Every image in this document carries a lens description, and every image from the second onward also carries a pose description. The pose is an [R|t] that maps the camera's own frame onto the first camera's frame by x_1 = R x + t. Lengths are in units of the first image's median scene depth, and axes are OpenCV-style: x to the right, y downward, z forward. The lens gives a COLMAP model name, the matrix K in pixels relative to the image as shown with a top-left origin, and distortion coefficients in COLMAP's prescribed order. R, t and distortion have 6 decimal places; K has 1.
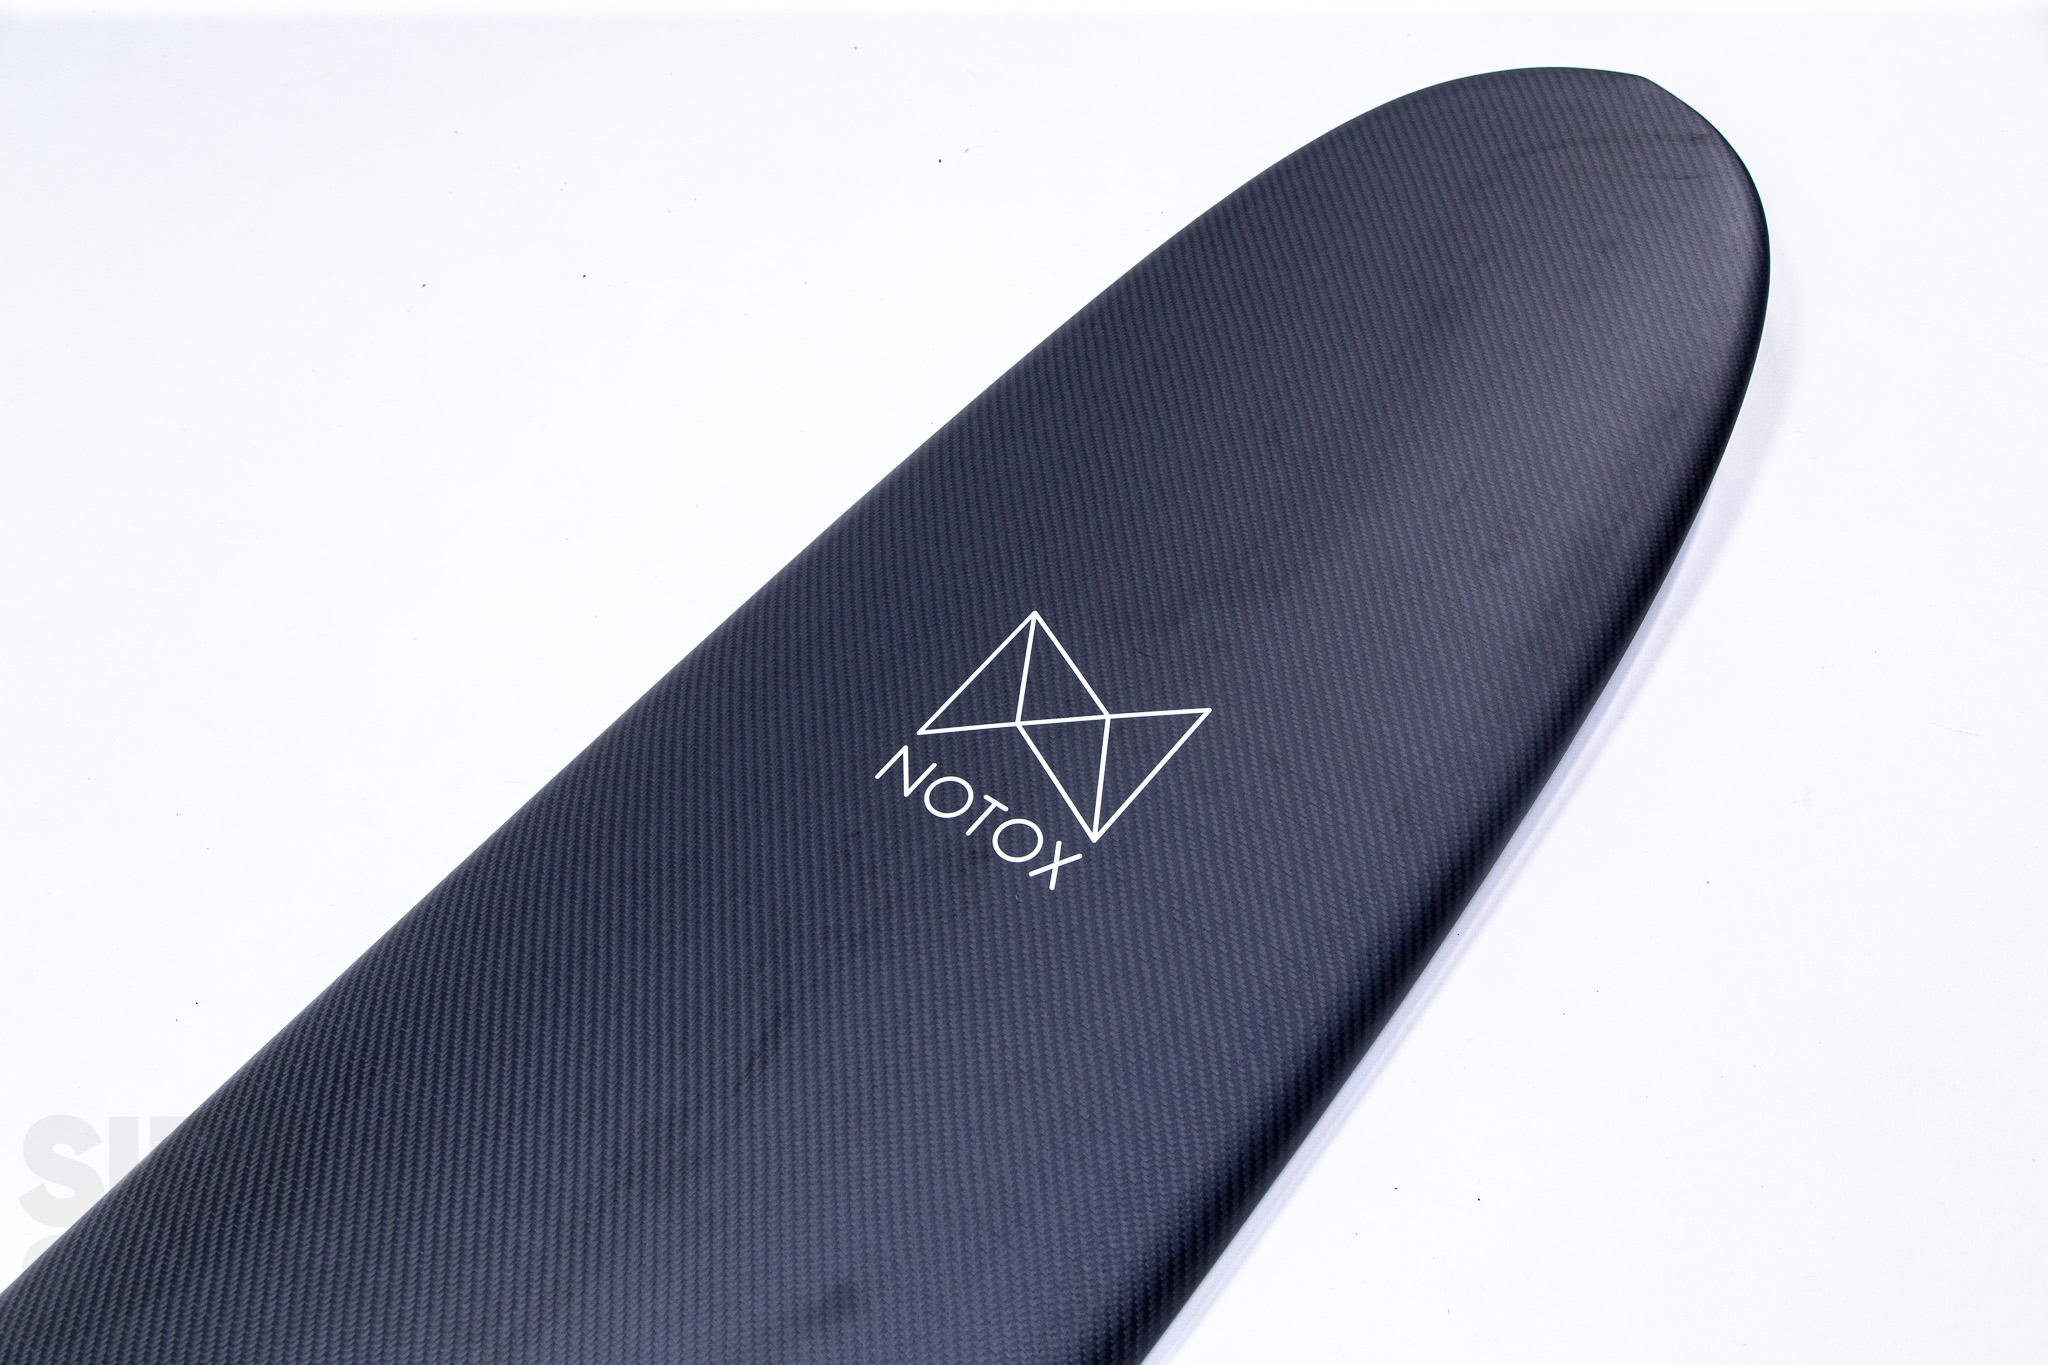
lens RADIAL K [[2135.1, 0, 1024.6], [0, 2135.1, 681.8], [0, 0, 1]] dist [0.009617, 0.000000]
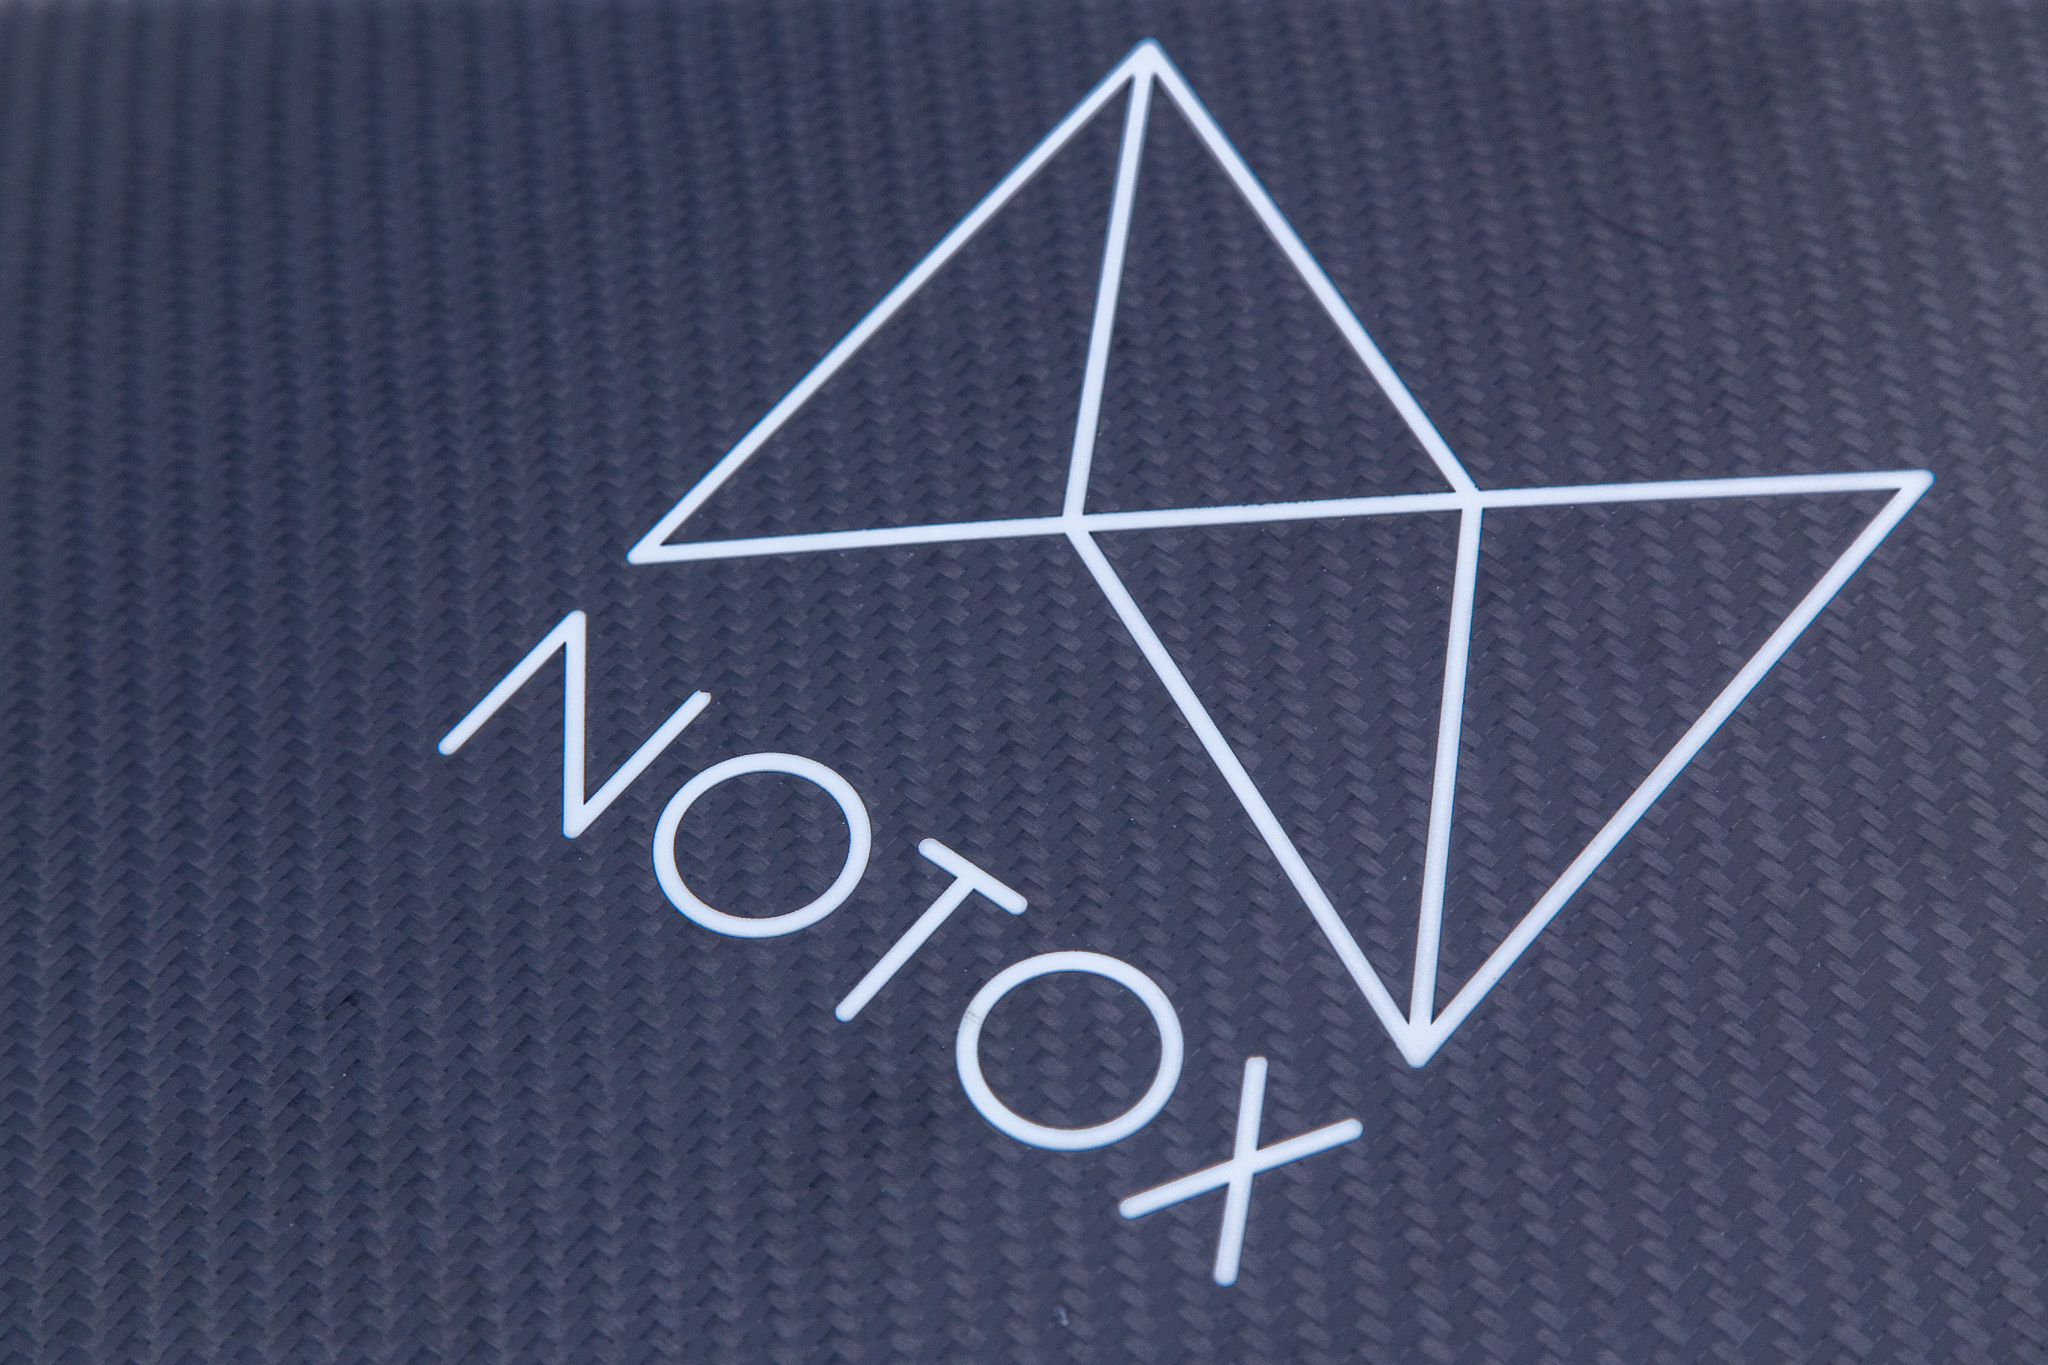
lens RADIAL K [[5961.9, 0, 1021.8], [0, 5961.9, 679.6], [0, 0, 1]] dist [0.152511, 0.000000]
pose [[0.999828, 0.018271, 0.003047, -0.010340], [-0.018385, 0.998901, 0.043107, 0.009065], [-0.002256, -0.043156, 0.999066, 0.370409]]
